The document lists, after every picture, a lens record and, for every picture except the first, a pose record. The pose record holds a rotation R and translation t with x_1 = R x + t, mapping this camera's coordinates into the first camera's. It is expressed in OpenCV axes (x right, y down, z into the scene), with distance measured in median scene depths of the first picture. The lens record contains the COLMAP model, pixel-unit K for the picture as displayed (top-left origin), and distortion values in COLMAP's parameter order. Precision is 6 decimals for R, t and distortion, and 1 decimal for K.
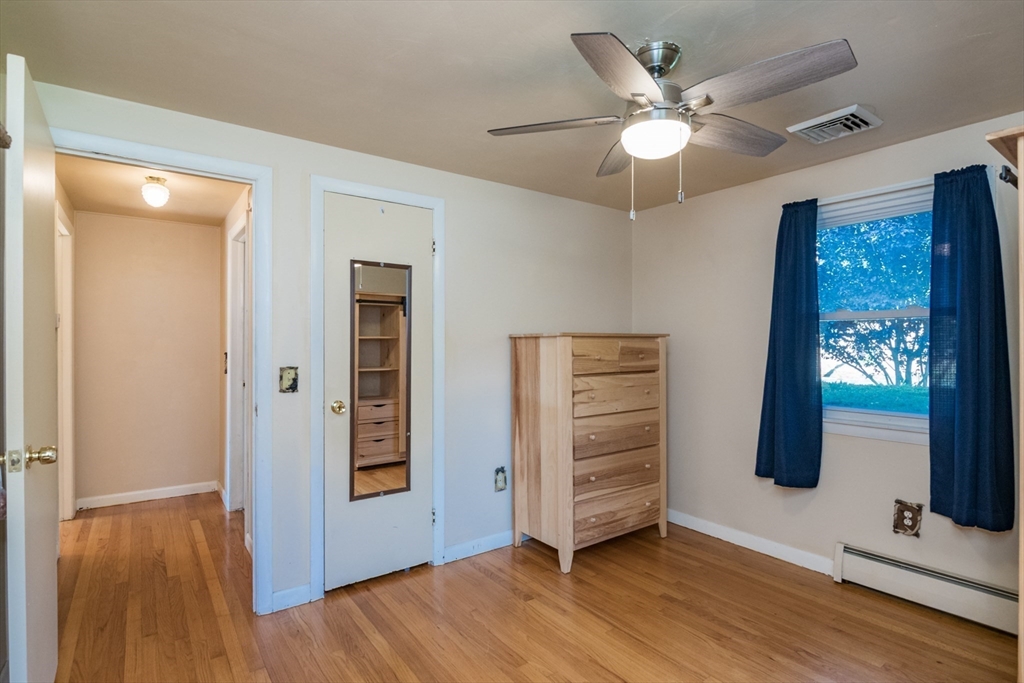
lens RADIAL K [[505.8, 0, 507.0], [0, 505.8, 343.9], [0, 0, 1]] dist [-0.012528, -0.004860]
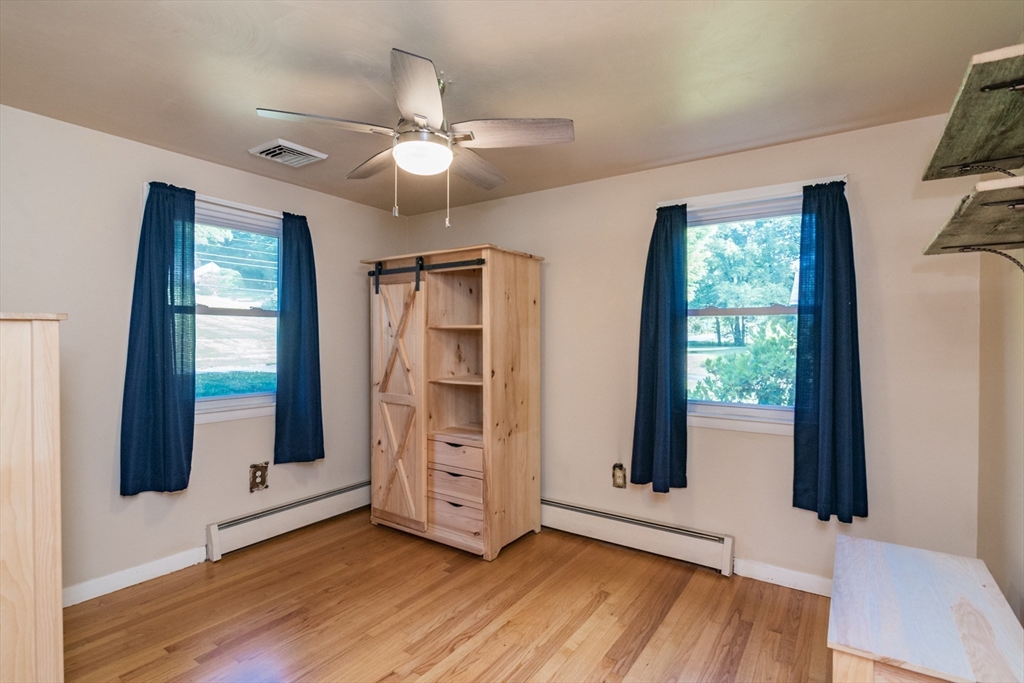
lens RADIAL K [[505.8, 0, 507.0], [0, 505.8, 340.8], [0, 0, 1]] dist [-0.012528, -0.004860]
pose [[-0.338839, -0.002598, 0.940841, -0.587497], [-0.002261, 0.999996, 0.001947, 0.004749], [-0.940842, -0.001467, -0.338843, 0.835119]]
